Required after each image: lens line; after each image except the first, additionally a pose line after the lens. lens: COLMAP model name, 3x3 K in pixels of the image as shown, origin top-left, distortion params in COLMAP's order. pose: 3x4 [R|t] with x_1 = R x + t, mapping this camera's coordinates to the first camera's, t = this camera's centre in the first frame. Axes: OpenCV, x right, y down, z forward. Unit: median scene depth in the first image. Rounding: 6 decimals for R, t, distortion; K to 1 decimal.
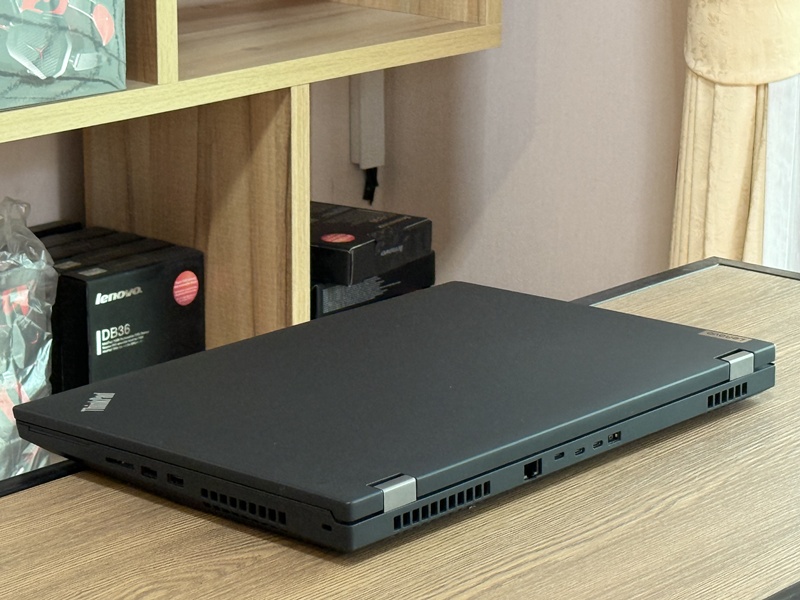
lens RADIAL K [[2535.9, 0, 403.6], [0, 2535.9, 307.2], [0, 0, 1]] dist [0.203579, 0.000000]
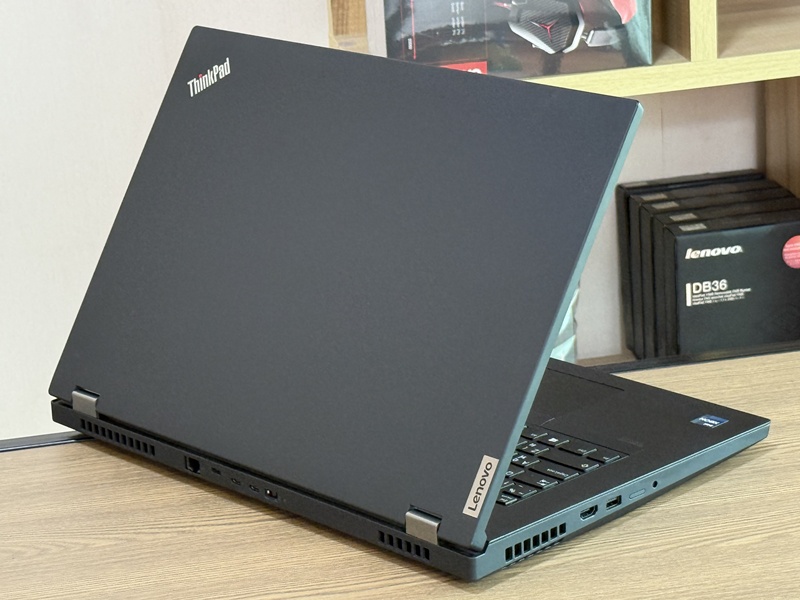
lens RADIAL K [[2438.2, 0, 404.5], [0, 2438.2, 300.1], [0, 0, 1]] dist [0.158103, 0.000000]
pose [[0.779734, 0.143471, -0.609452, 0.407540], [-0.097037, 0.989322, 0.108746, -0.082845], [0.618546, -0.025654, 0.785330, 0.132320]]
